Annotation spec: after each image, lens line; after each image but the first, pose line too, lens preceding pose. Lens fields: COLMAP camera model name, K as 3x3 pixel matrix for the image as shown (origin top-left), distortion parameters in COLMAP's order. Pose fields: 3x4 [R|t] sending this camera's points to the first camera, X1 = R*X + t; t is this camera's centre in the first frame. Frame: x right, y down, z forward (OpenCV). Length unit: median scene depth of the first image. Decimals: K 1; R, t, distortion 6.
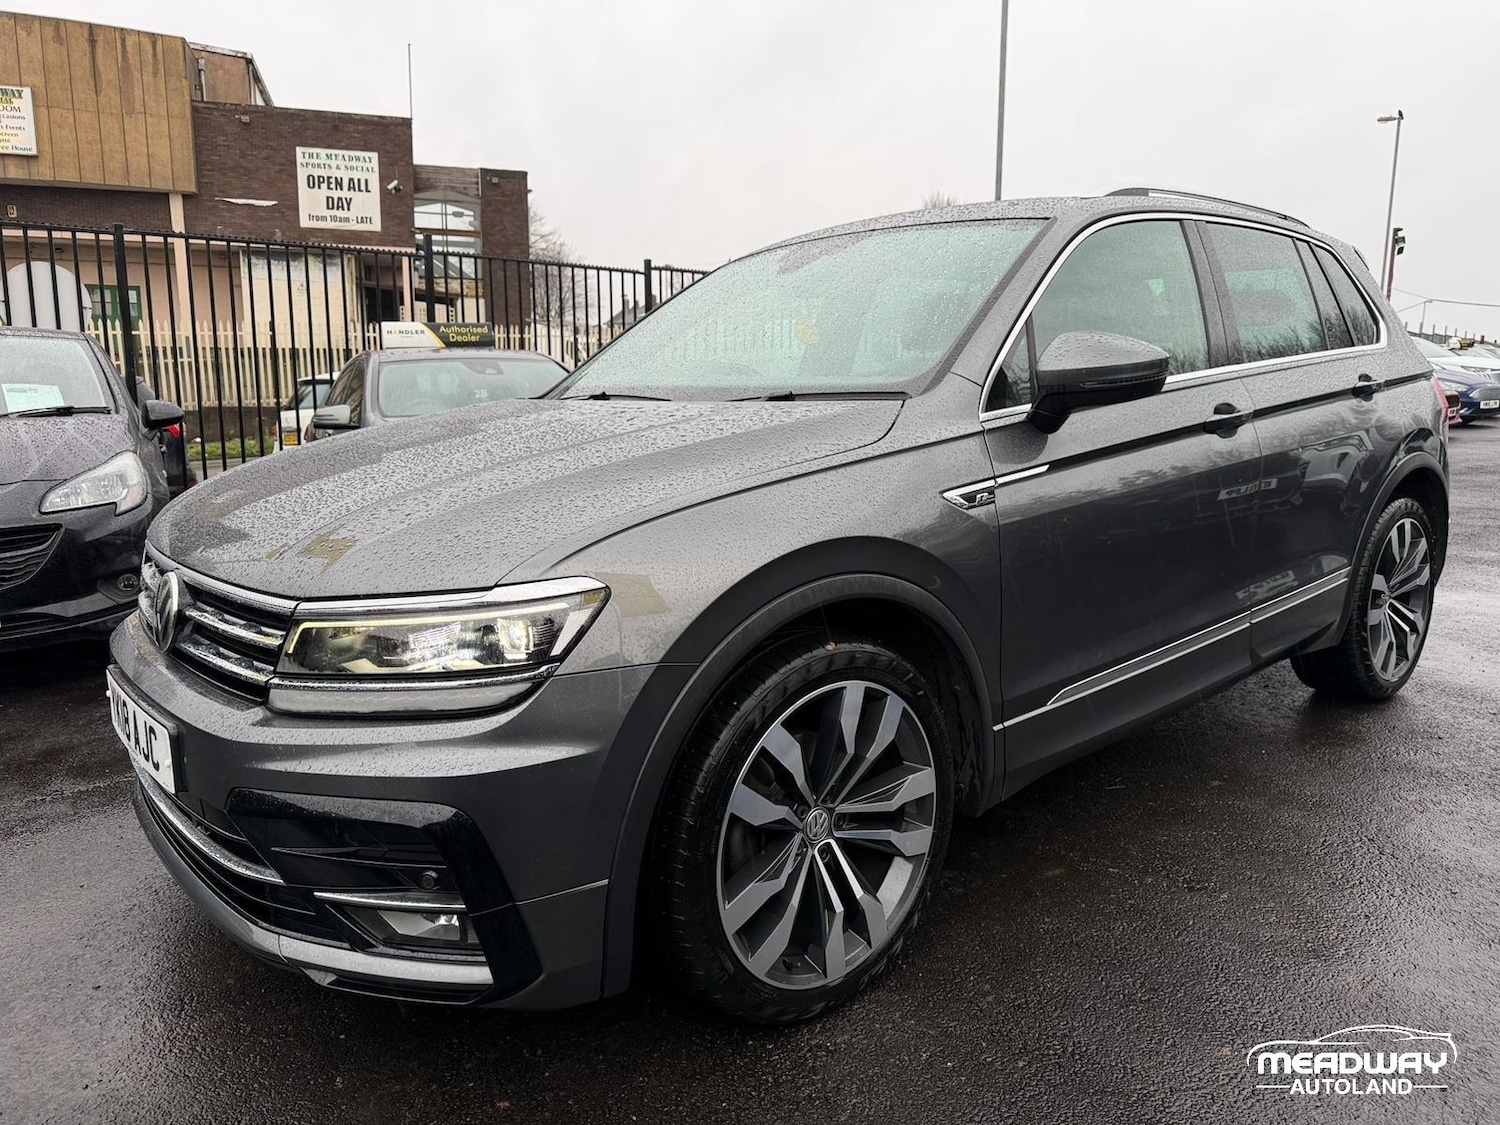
lens RADIAL K [[1109.1, 0, 750.2], [0, 1109.1, 559.3], [0, 0, 1]] dist [0.050002, -0.062727]
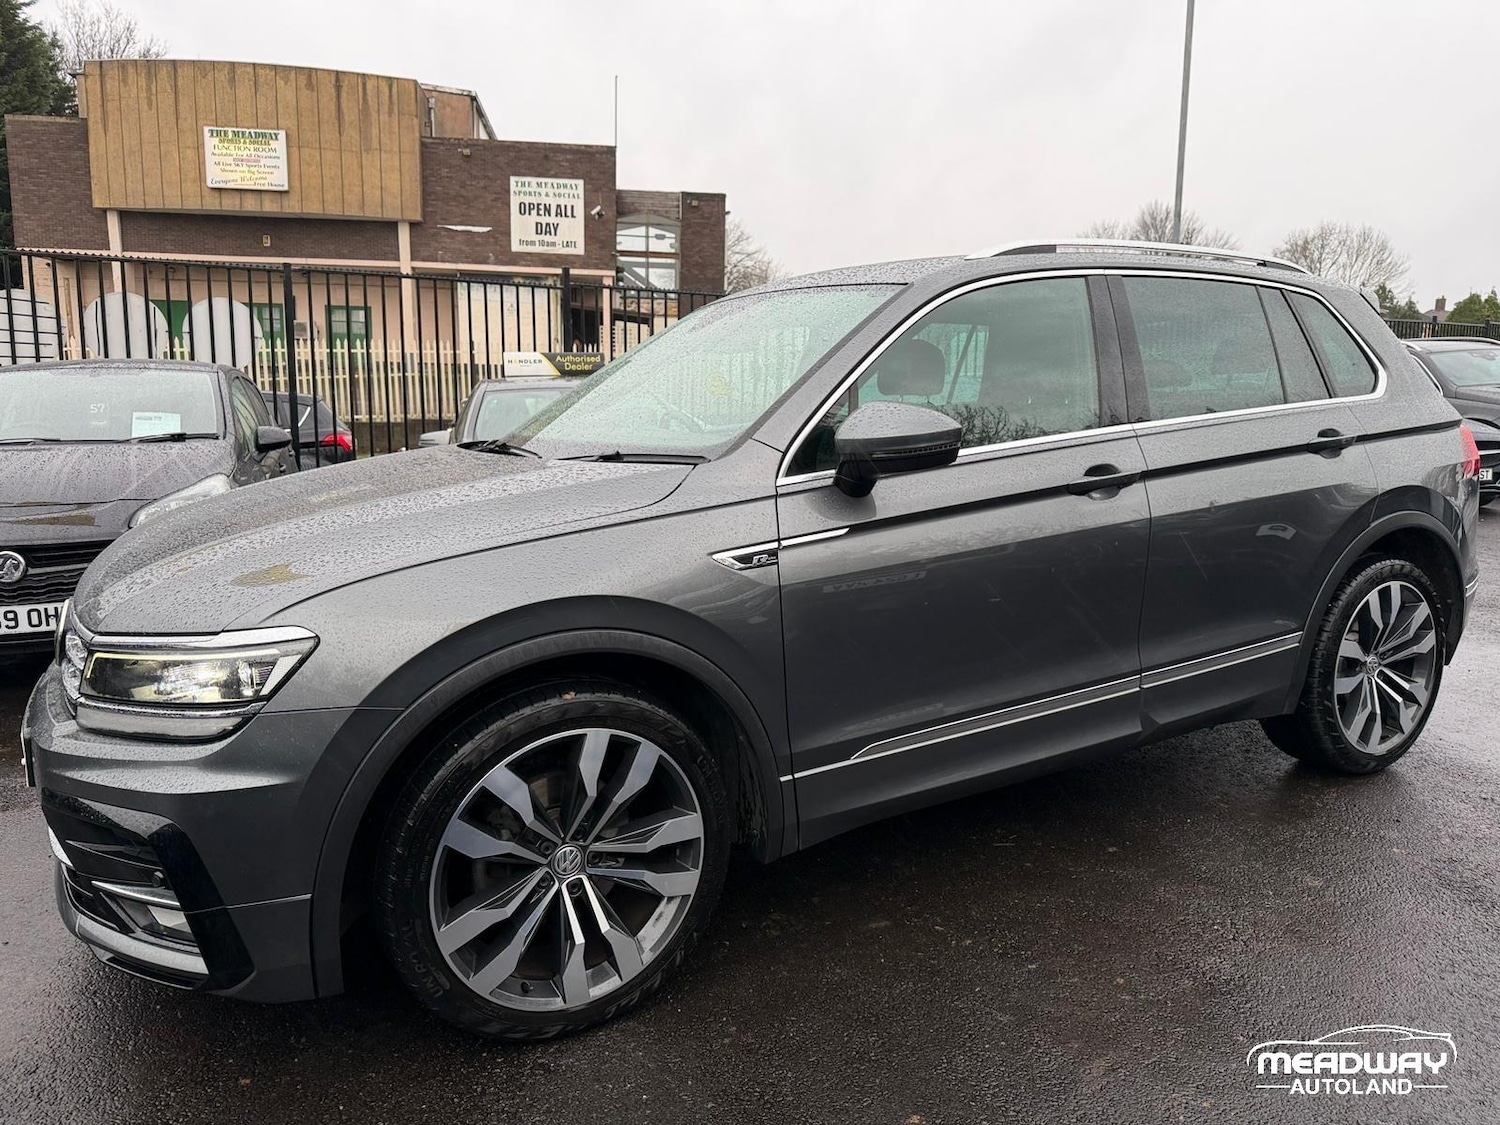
lens RADIAL K [[1109.1, 0, 752.9], [0, 1109.1, 554.3], [0, 0, 1]] dist [0.050002, -0.062727]
pose [[0.981460, 0.035705, -0.188311, 0.313986], [-0.038244, 0.999220, -0.009861, -0.039365], [0.187812, 0.016879, 0.982060, -0.024166]]
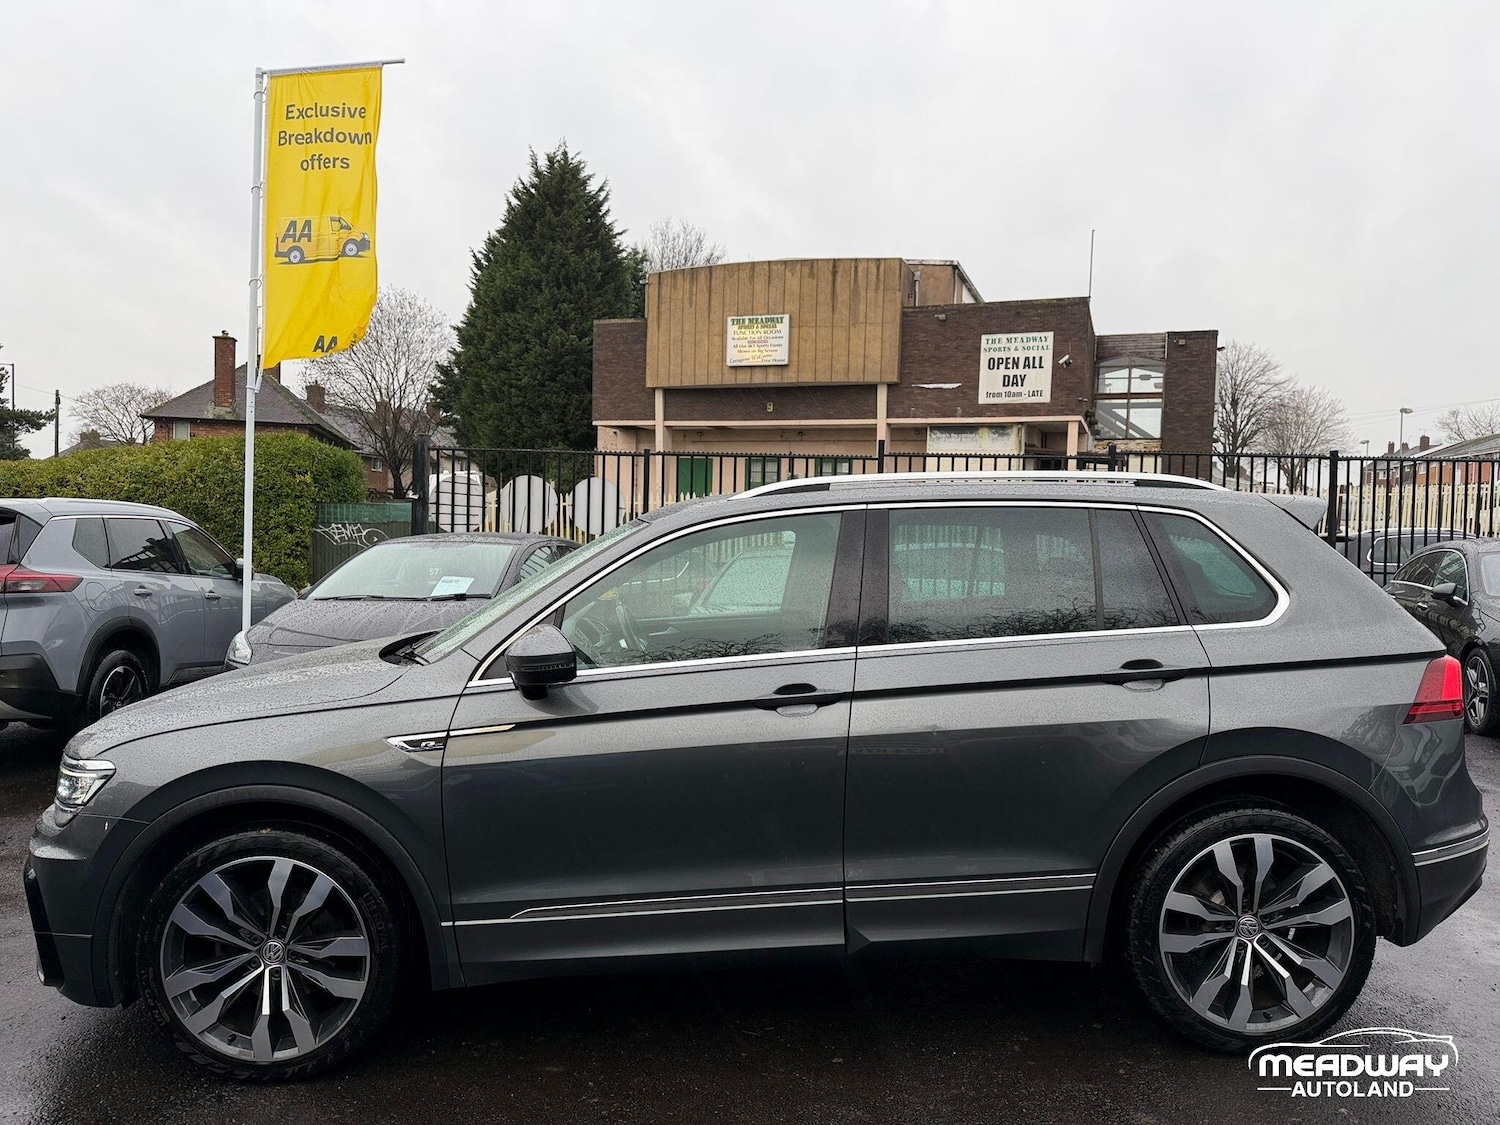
lens RADIAL K [[1109.1, 0, 755.5], [0, 1109.1, 555.7], [0, 0, 1]] dist [0.050002, -0.062727]
pose [[0.765395, 0.032581, -0.642736, 1.096175], [-0.113137, 0.989976, -0.084544, -0.170225], [0.633539, 0.137427, 0.761408, 0.142443]]
